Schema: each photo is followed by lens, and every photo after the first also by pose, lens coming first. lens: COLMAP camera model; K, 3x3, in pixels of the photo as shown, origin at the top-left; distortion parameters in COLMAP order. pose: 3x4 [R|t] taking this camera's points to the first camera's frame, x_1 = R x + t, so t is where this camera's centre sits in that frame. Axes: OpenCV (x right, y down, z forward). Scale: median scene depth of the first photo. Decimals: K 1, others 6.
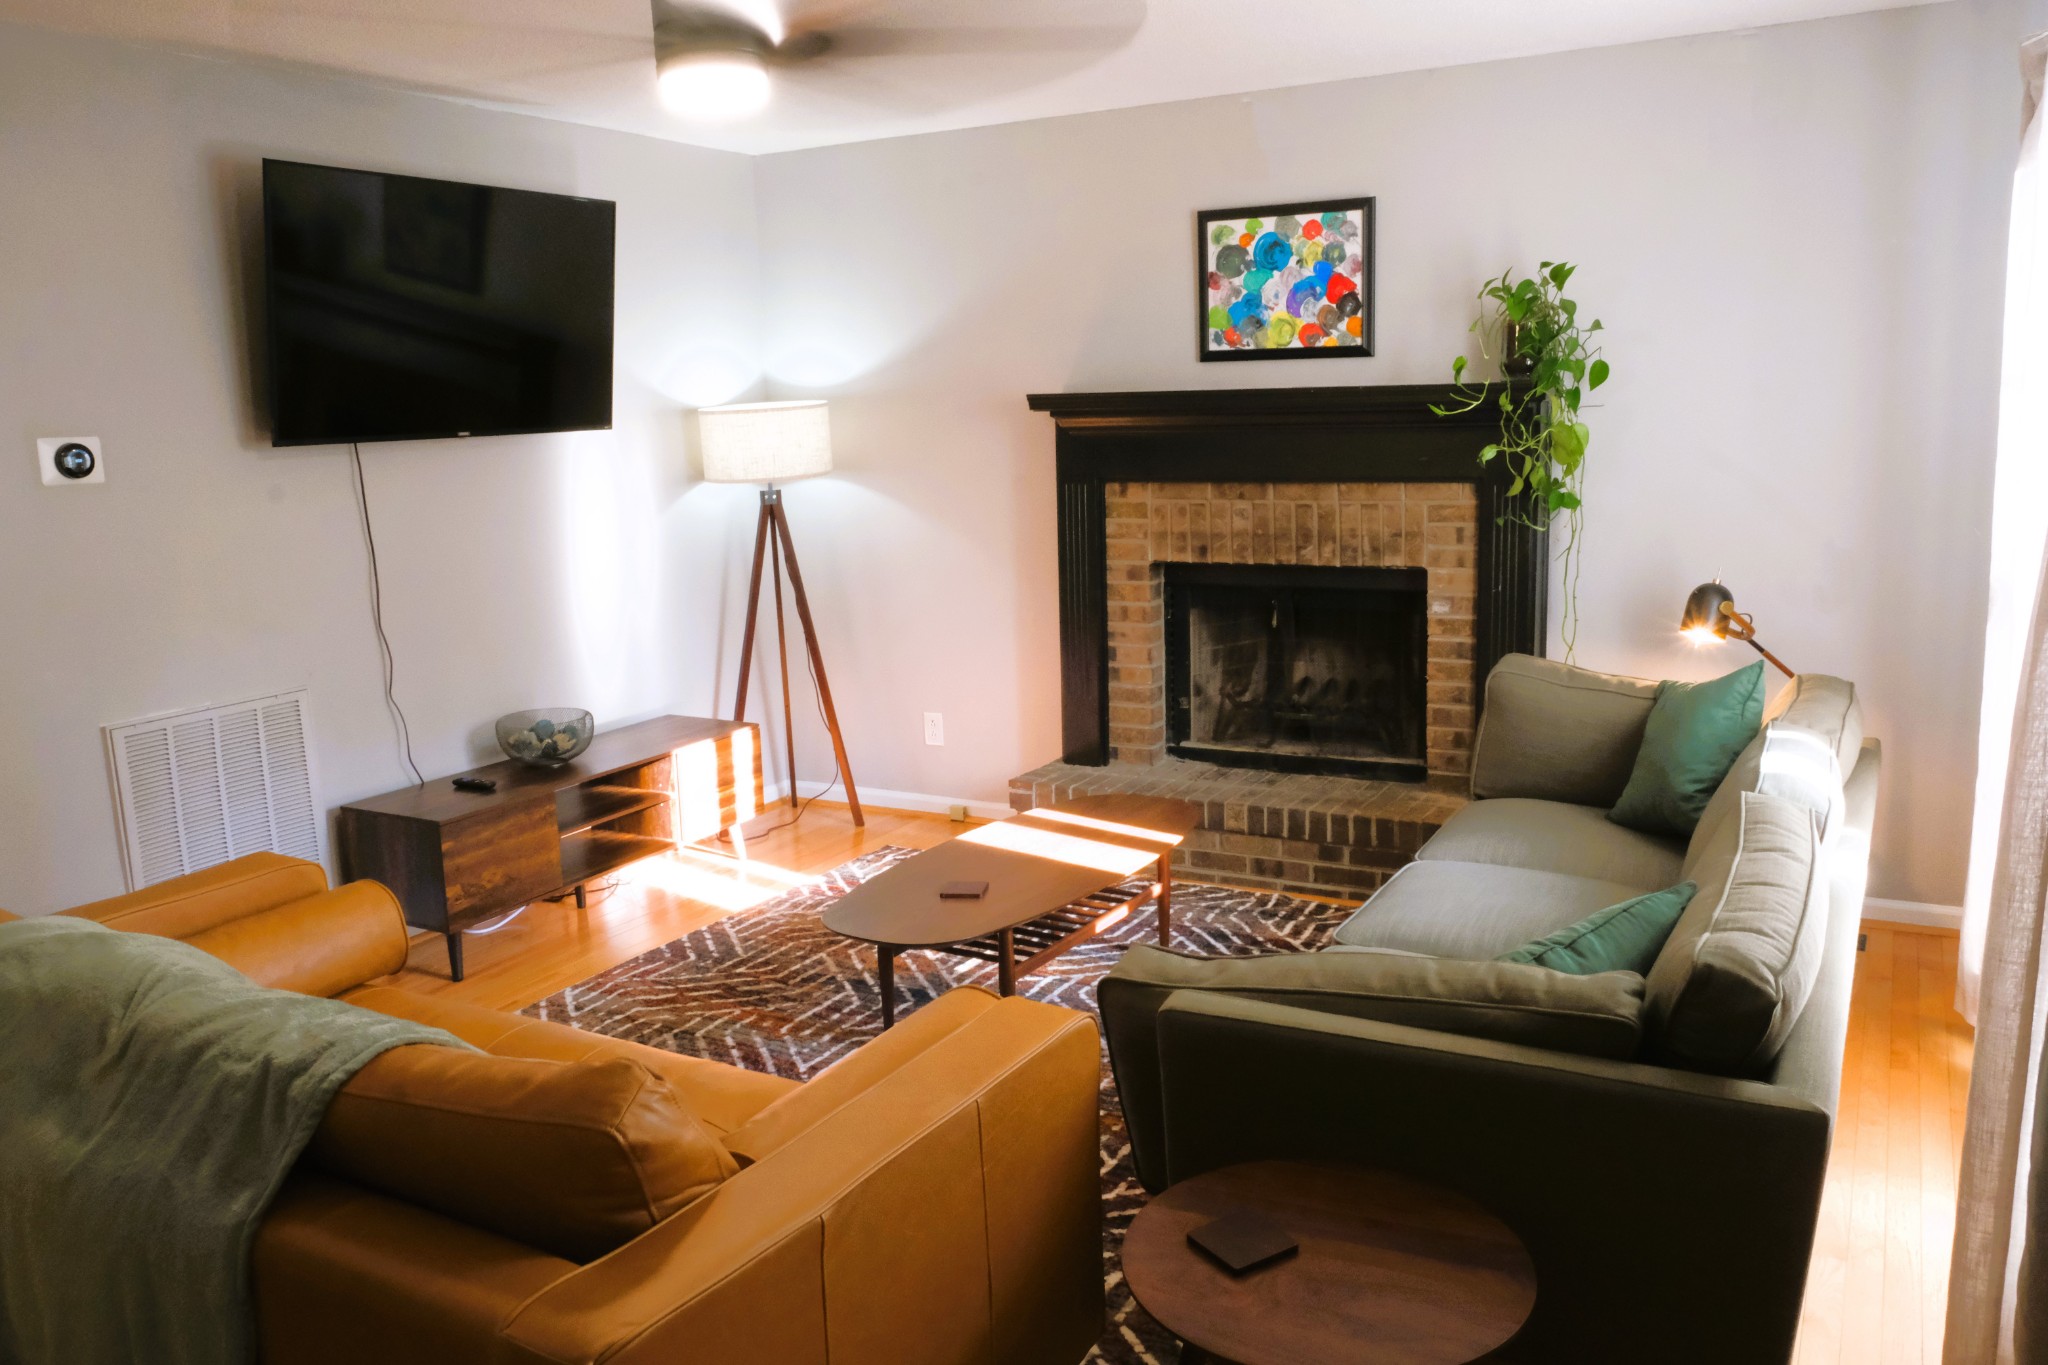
lens RADIAL K [[1595.7, 0, 1022.1], [0, 1595.7, 684.9], [0, 0, 1]] dist [-0.013822, 0.008390]
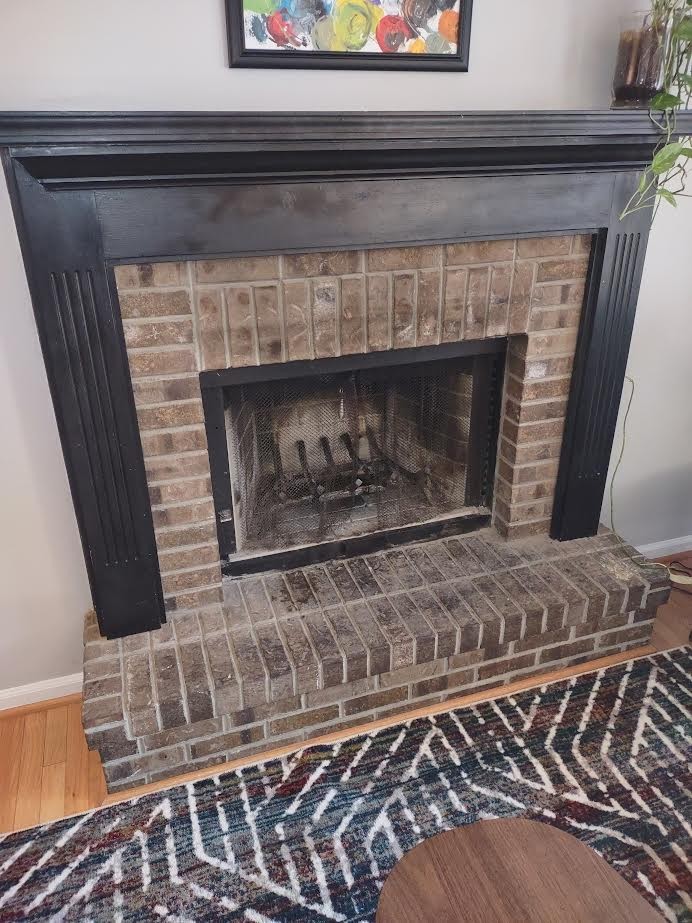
lens RADIAL K [[681.7, 0, 347.5], [0, 681.7, 461.7], [0, 0, 1]] dist [0.045729, -0.020547]
pose [[0.674172, -0.301663, 0.674160, -0.104284], [0.128763, 0.946812, 0.294900, -0.128664], [-0.727263, -0.112007, 0.677158, 0.769764]]
